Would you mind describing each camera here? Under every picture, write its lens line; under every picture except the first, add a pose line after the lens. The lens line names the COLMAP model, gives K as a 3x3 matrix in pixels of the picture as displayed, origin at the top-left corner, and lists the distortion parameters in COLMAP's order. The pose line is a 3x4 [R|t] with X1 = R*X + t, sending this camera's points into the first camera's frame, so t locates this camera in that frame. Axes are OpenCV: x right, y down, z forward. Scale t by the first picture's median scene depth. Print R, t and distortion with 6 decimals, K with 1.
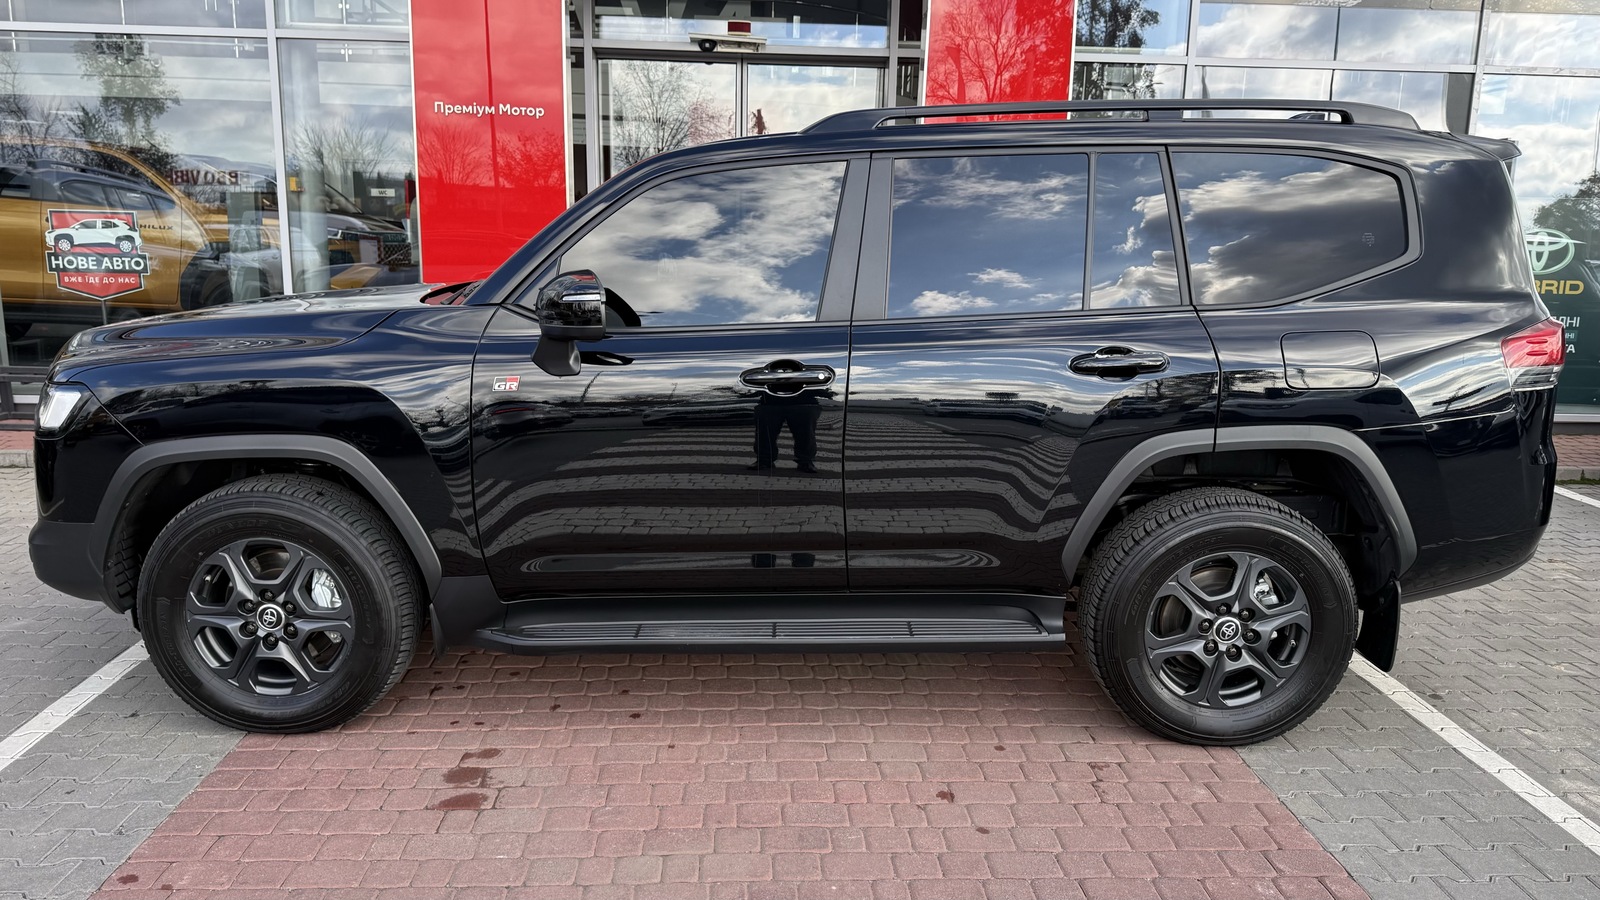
lens RADIAL K [[1124.9, 0, 800.0], [0, 1124.9, 450.0], [0, 0, 1]] dist [-0.003967, -0.000279]
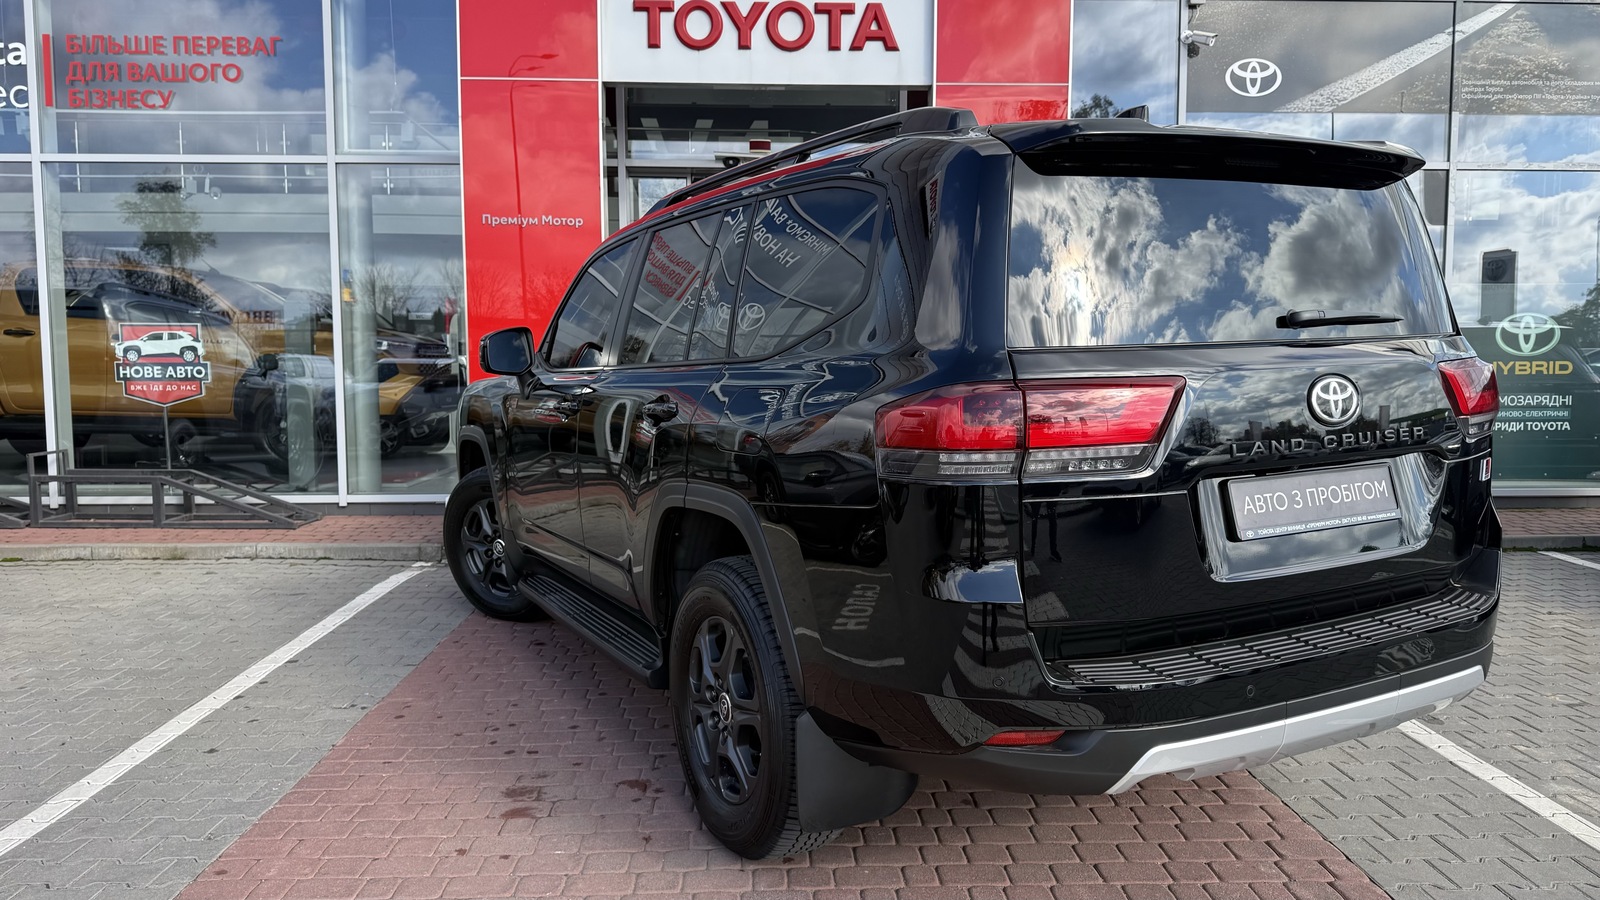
lens RADIAL K [[1125.0, 0, 802.4], [0, 1125.0, 450.7], [0, 0, 1]] dist [-0.001838, -0.002050]
pose [[0.999686, -0.020076, -0.014980, -0.004913], [0.018300, 0.993709, -0.110485, 0.071860], [0.017104, 0.110177, 0.993765, -0.083747]]
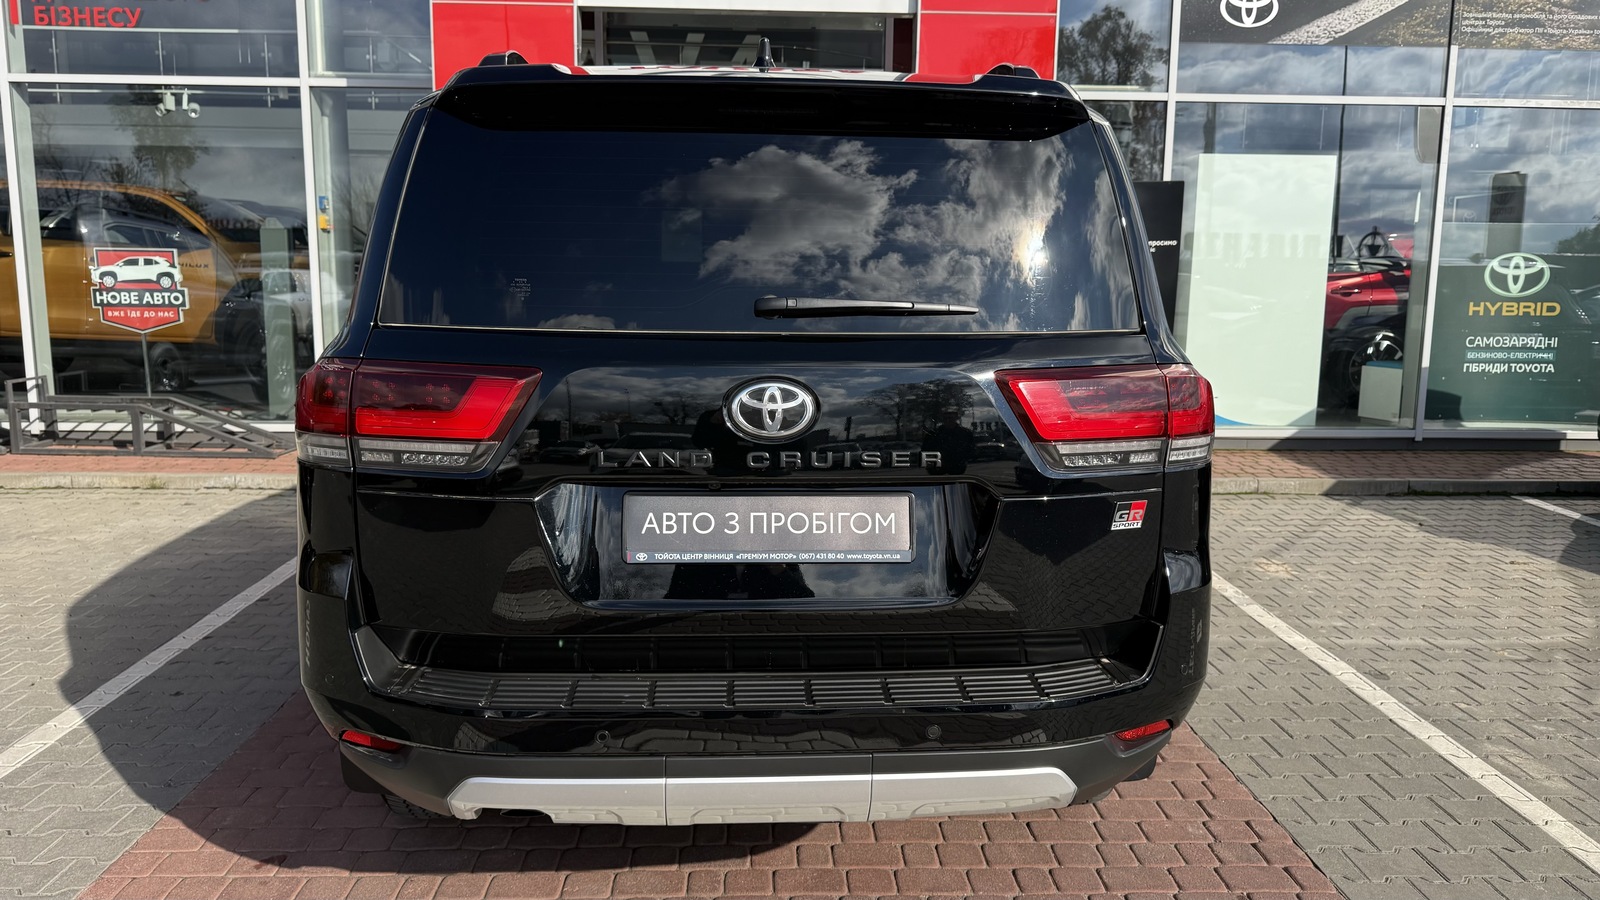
lens RADIAL K [[1126.5, 0, 801.6], [0, 1126.5, 446.6], [0, 0, 1]] dist [-0.002299, -0.002480]
pose [[0.999833, -0.007139, -0.016818, 0.033146], [0.006468, 0.999195, -0.039592, 0.038608], [0.017087, 0.039477, 0.999074, -0.089052]]
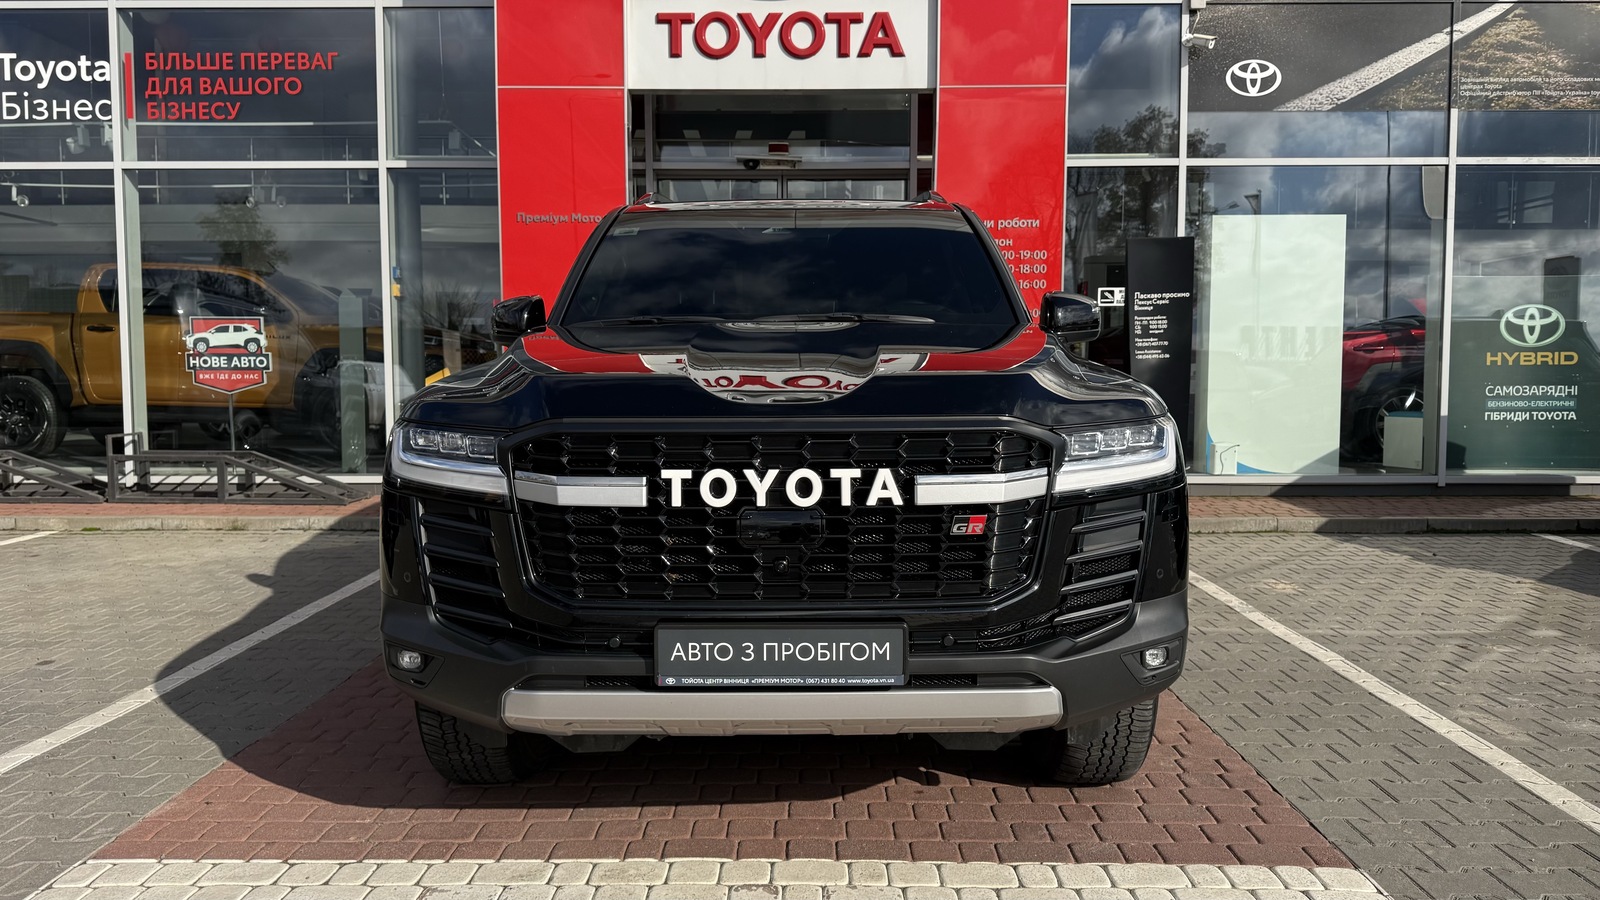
lens RADIAL K [[1122.6, 0, 801.7], [0, 1122.6, 446.2], [0, 0, 1]] dist [0.003995, -0.007526]
pose [[0.997695, -0.017101, -0.065663, 0.074781], [0.008578, 0.991743, -0.127955, 0.140944], [0.067309, 0.127097, 0.989604, -0.182651]]
